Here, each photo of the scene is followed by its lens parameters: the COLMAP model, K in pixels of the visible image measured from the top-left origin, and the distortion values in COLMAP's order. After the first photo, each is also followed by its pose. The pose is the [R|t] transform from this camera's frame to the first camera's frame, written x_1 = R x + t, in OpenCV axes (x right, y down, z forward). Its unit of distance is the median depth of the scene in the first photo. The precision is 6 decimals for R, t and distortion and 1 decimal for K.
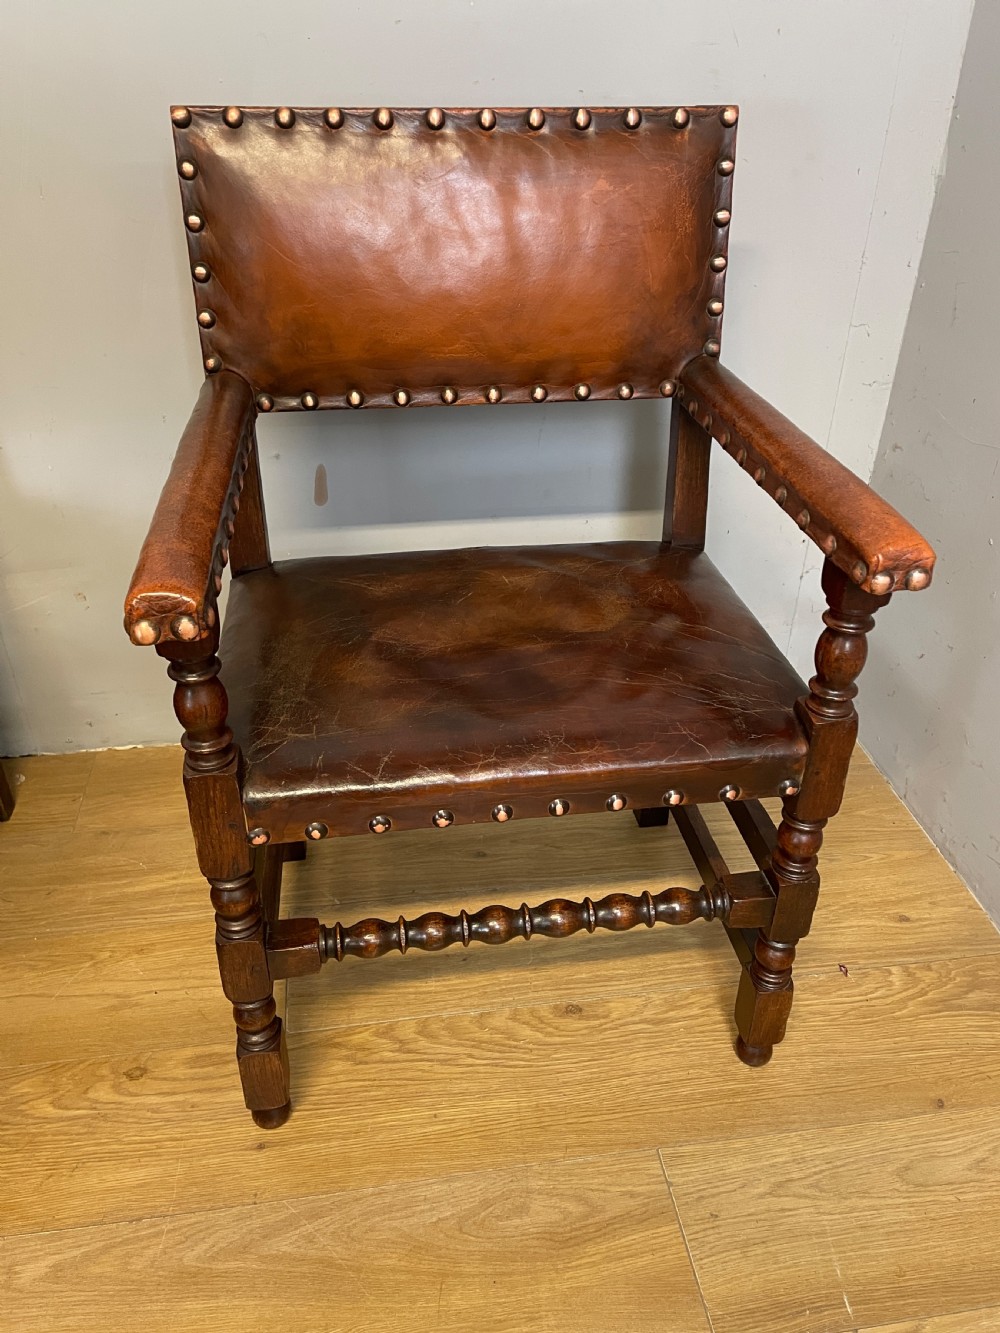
lens RADIAL K [[1018.8, 0, 490.5], [0, 1018.8, 660.1], [0, 0, 1]] dist [0.090685, -0.118850]
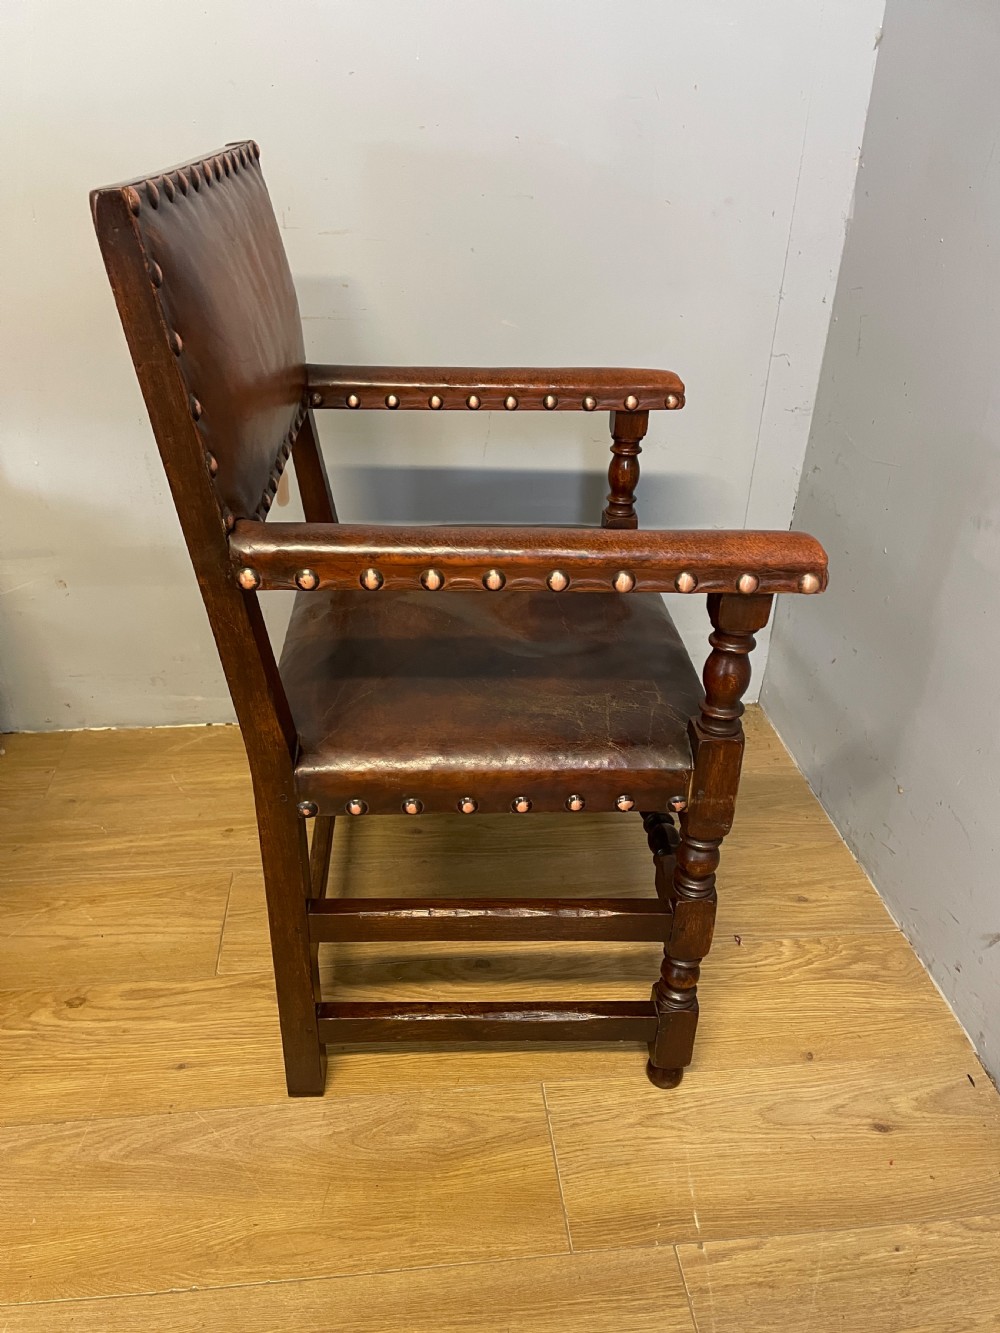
lens RADIAL K [[1022.7, 0, 491.8], [0, 1022.7, 667.0], [0, 0, 1]] dist [0.088511, -0.113877]
pose [[0.999206, 0.030584, -0.025524, 0.114825], [-0.031680, 0.998543, -0.043681, 0.077966], [0.024151, 0.044455, 0.998719, -0.104394]]
